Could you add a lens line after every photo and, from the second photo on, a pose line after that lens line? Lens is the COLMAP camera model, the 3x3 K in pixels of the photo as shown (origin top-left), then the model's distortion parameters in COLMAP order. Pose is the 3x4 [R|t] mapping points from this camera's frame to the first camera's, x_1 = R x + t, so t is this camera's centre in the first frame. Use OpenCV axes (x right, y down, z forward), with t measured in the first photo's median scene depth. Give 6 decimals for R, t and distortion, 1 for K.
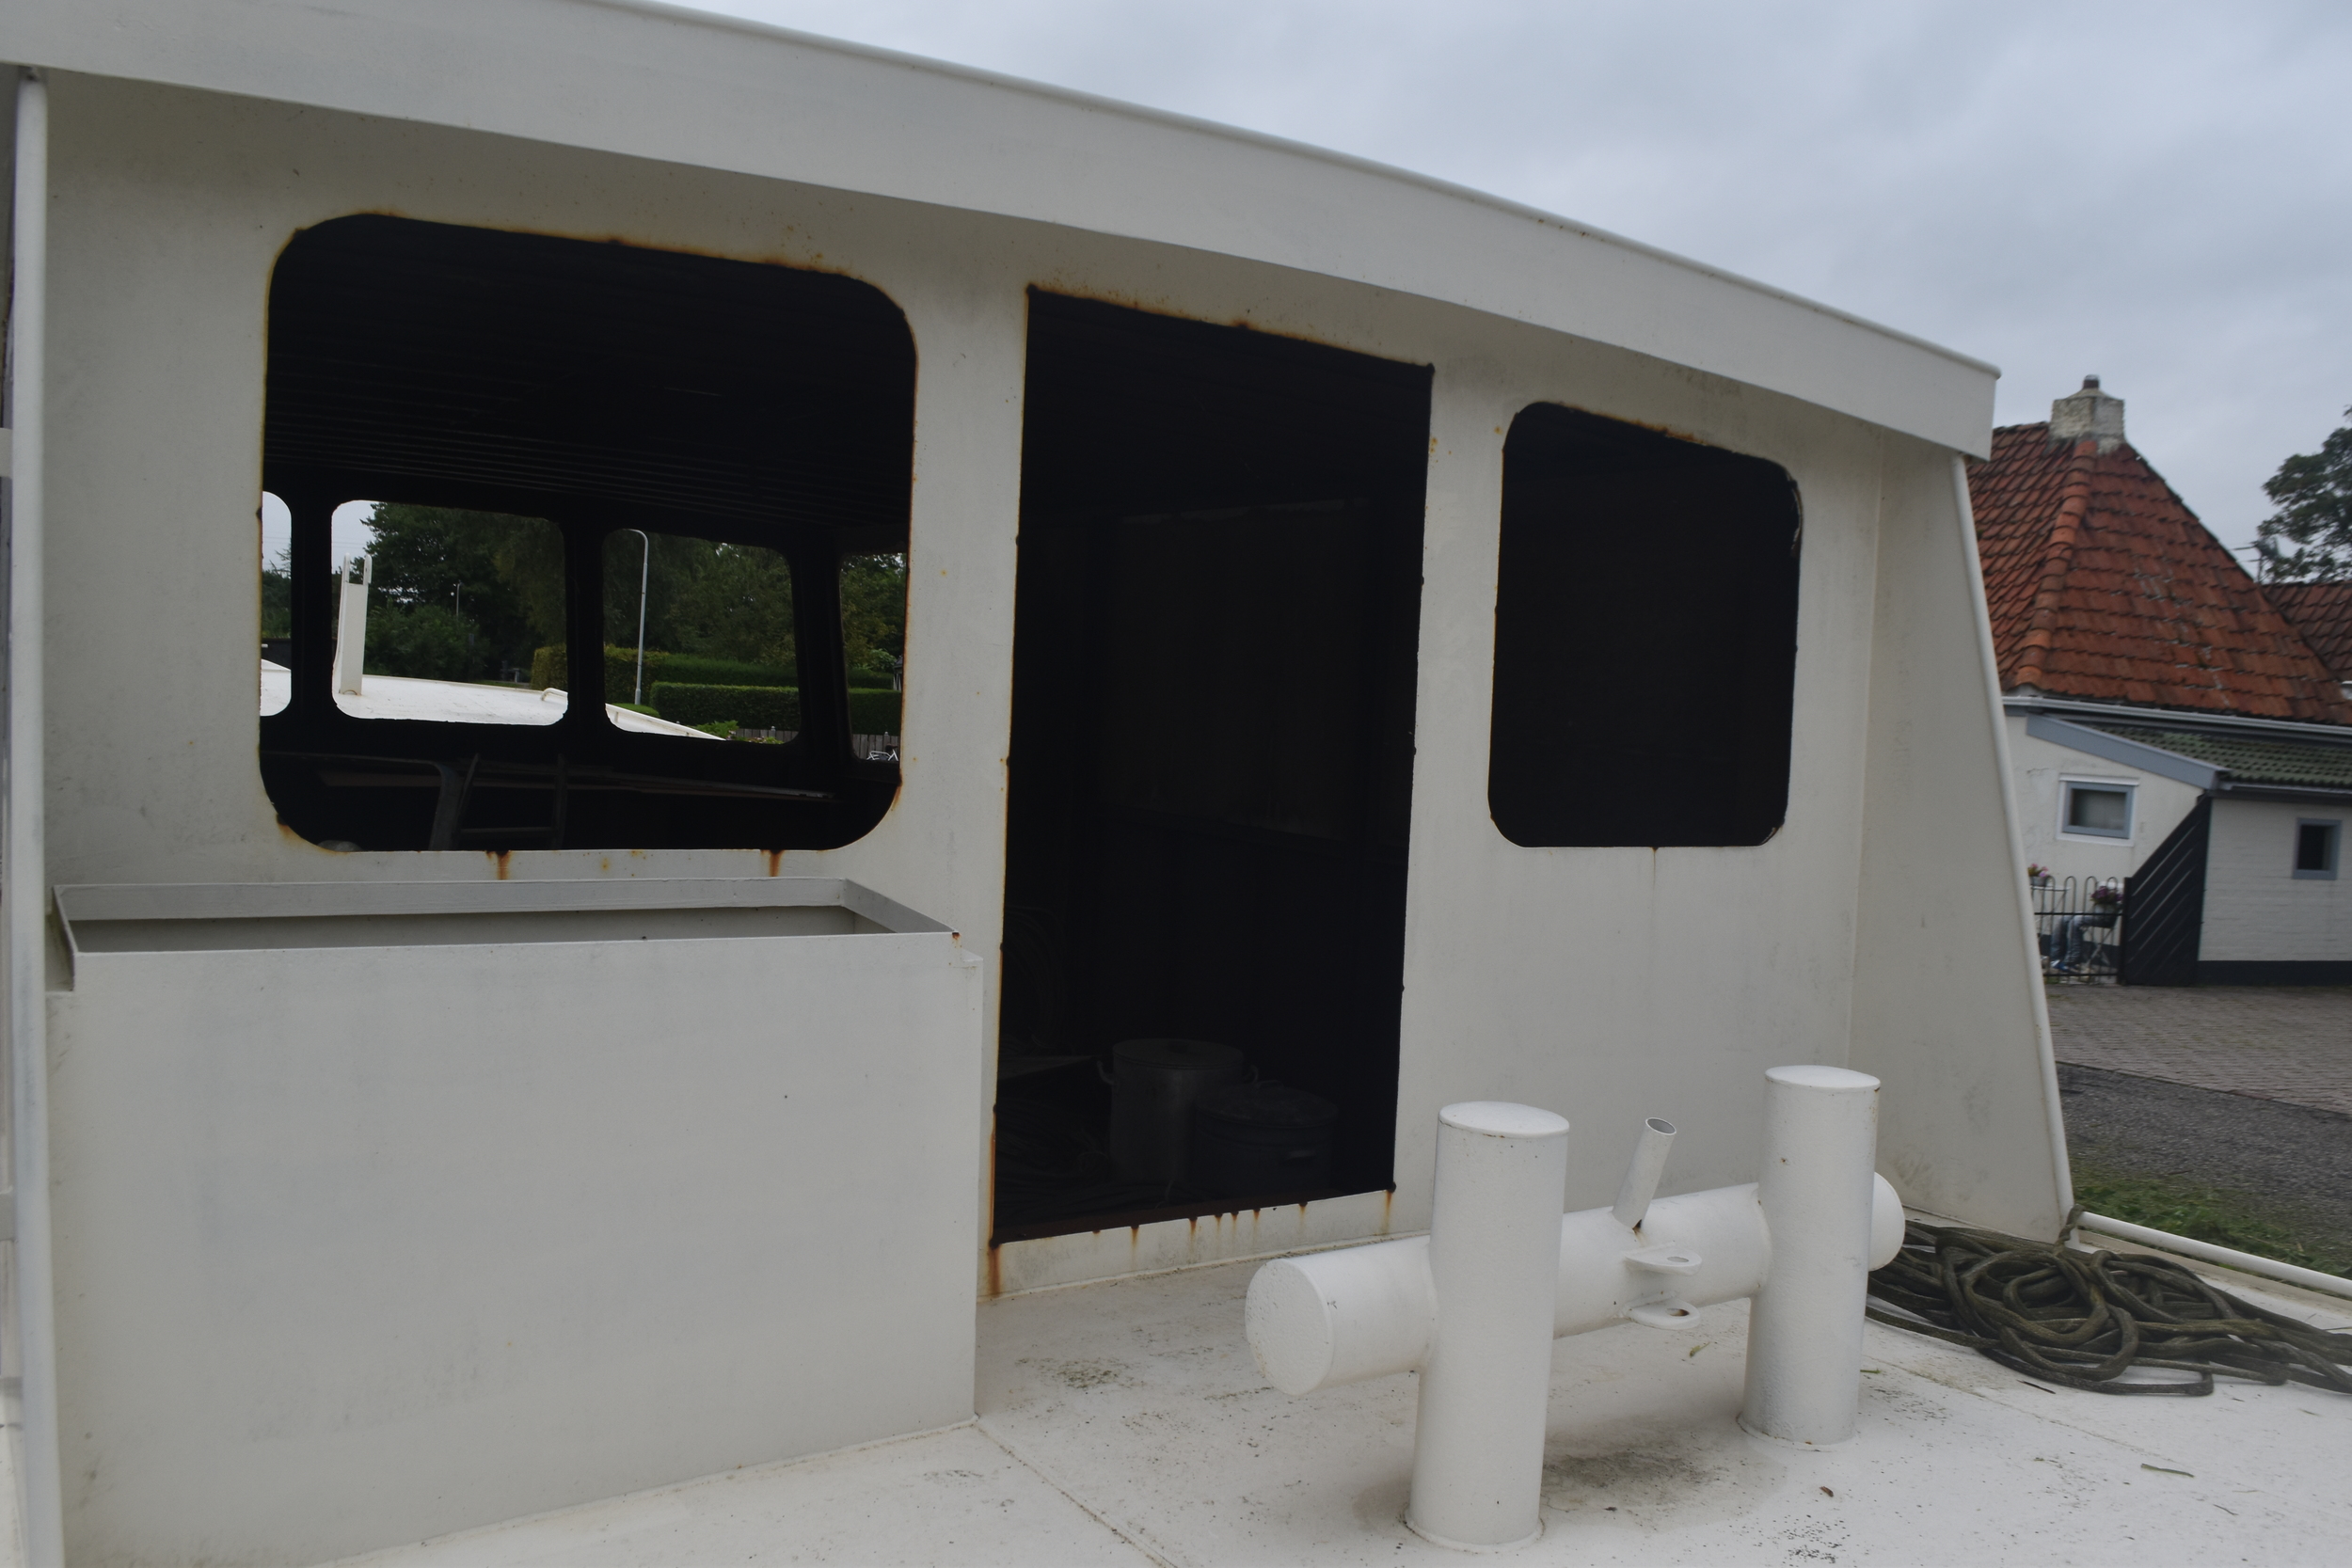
lens RADIAL K [[1861.2, 0, 1169.0], [0, 1861.2, 786.7], [0, 0, 1]] dist [-0.086819, 0.016950]
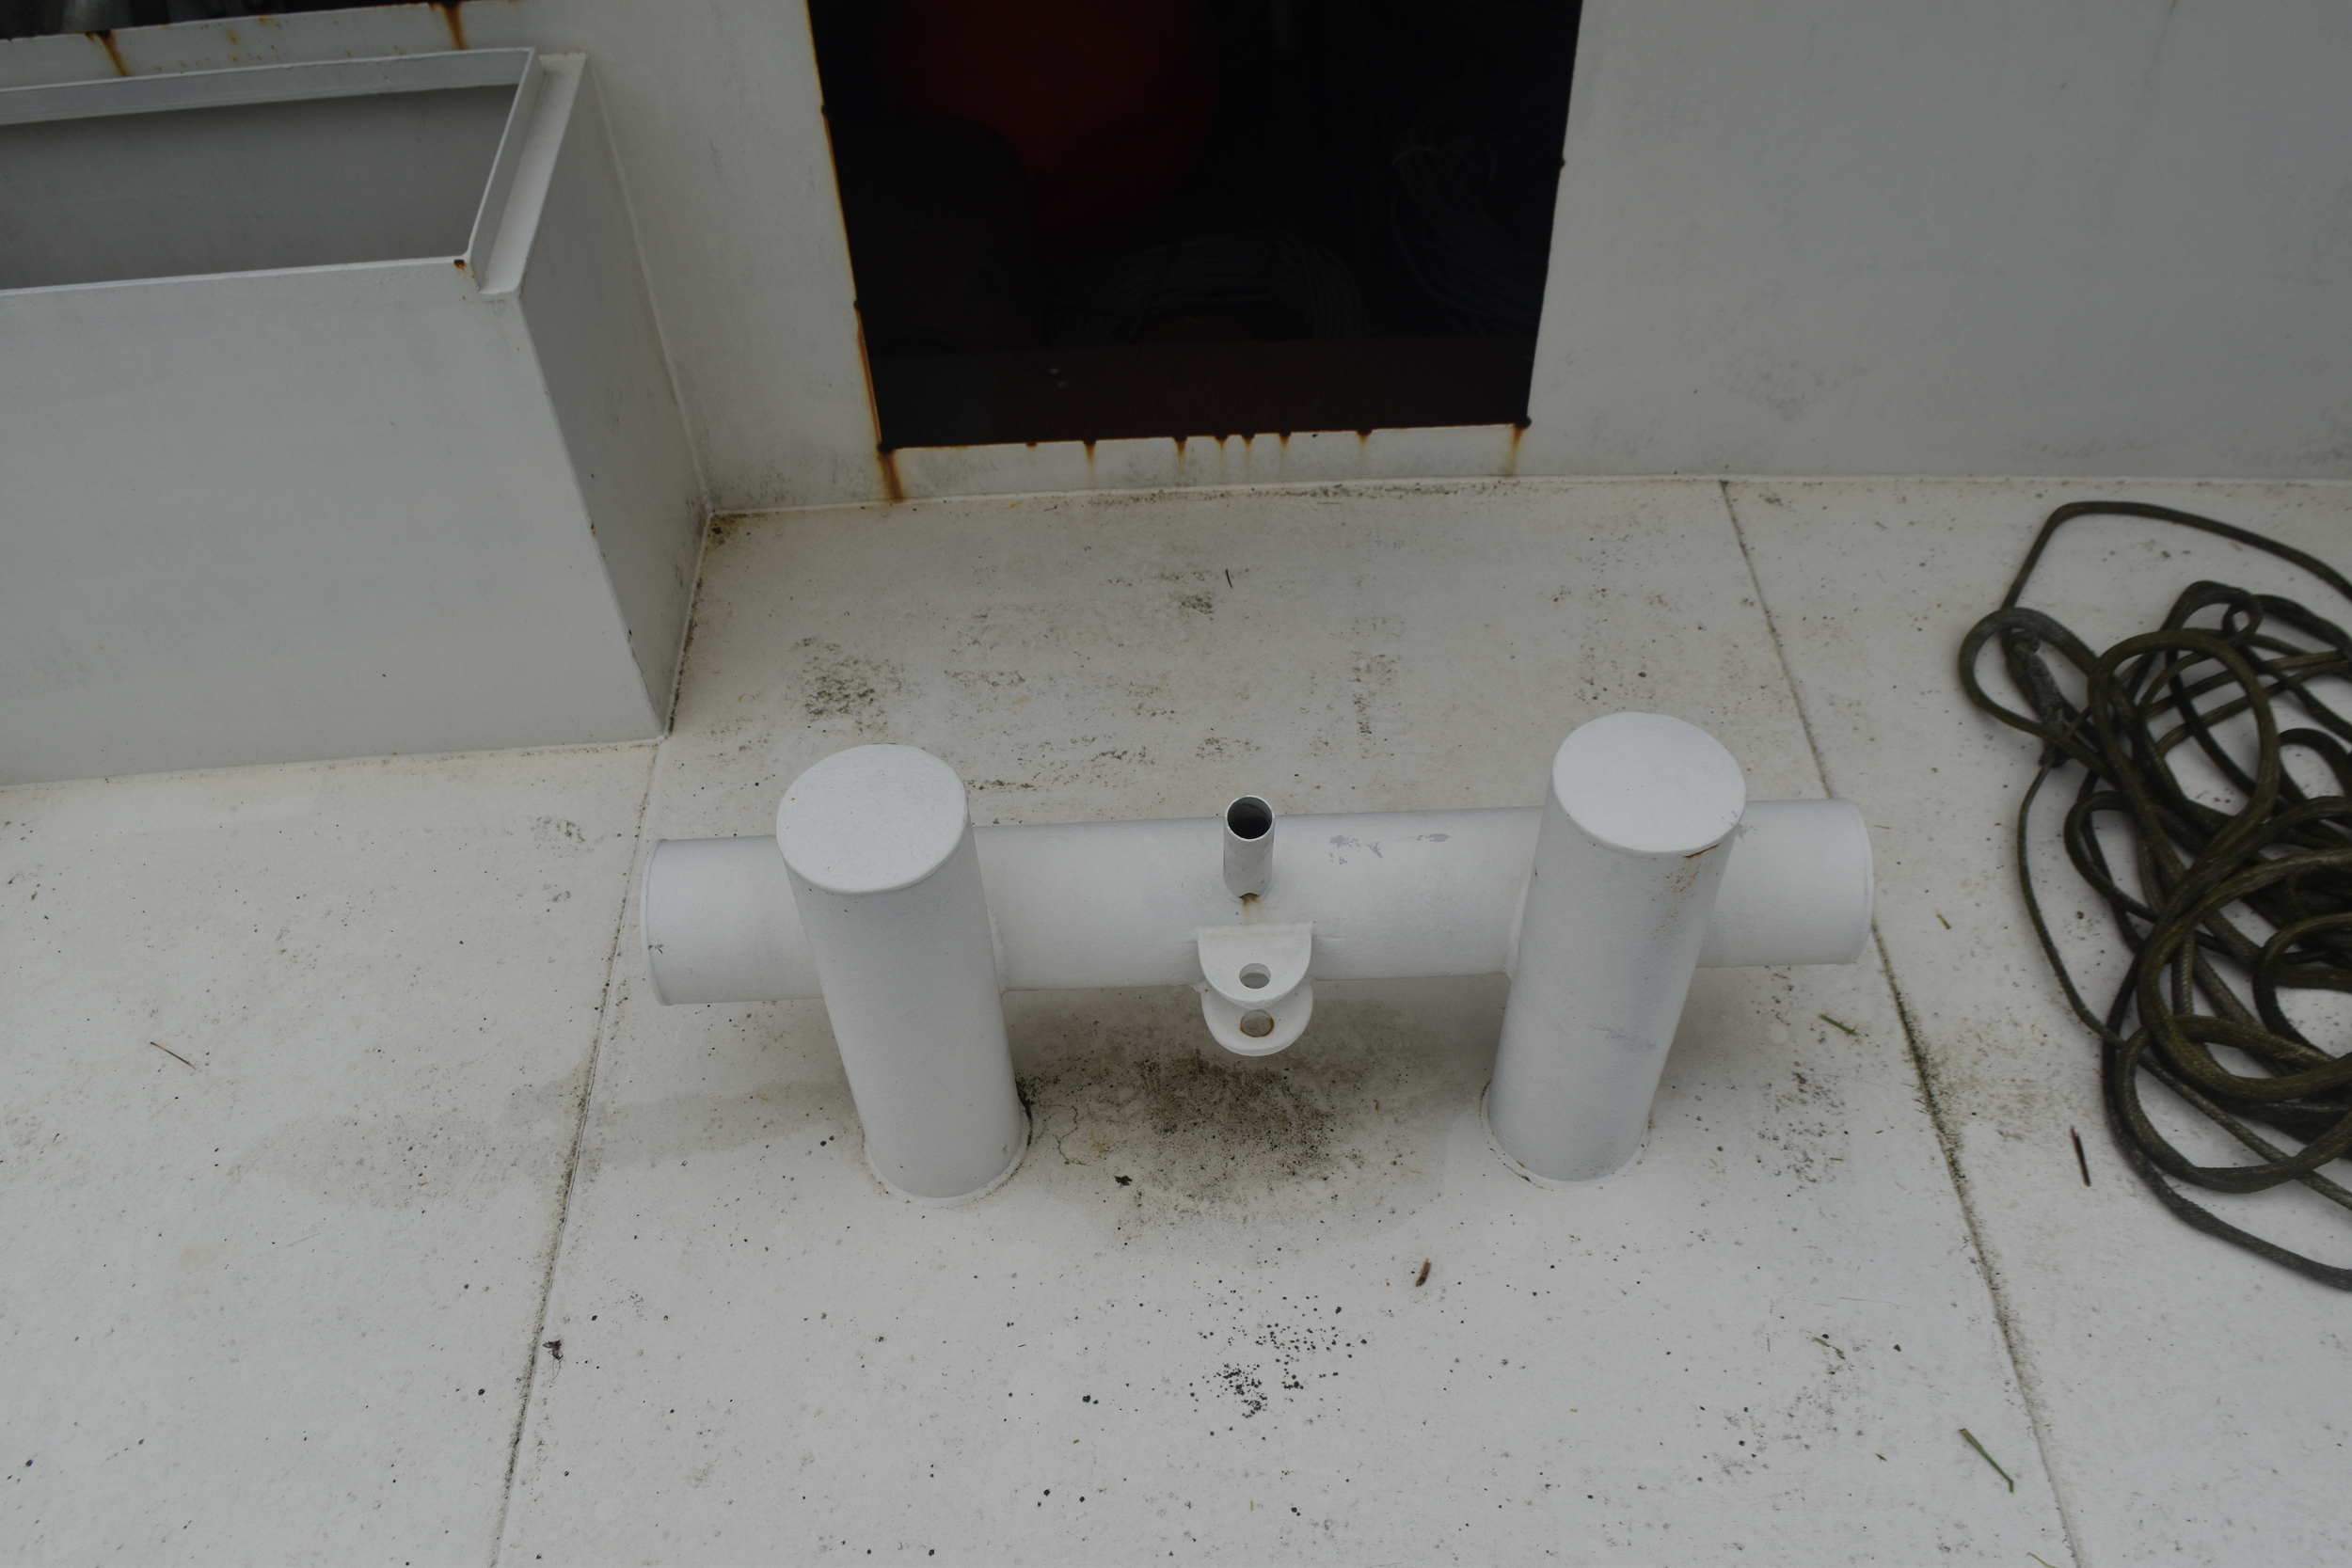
lens RADIAL K [[1861.2, 0, 1182.5], [0, 1861.2, 796.5], [0, 0, 1]] dist [-0.086819, 0.016950]
pose [[0.833124, 0.362986, -0.417308, 0.395767], [0.054046, 0.697468, 0.714575, -0.216018], [0.550439, -0.617884, 0.561459, 0.489652]]
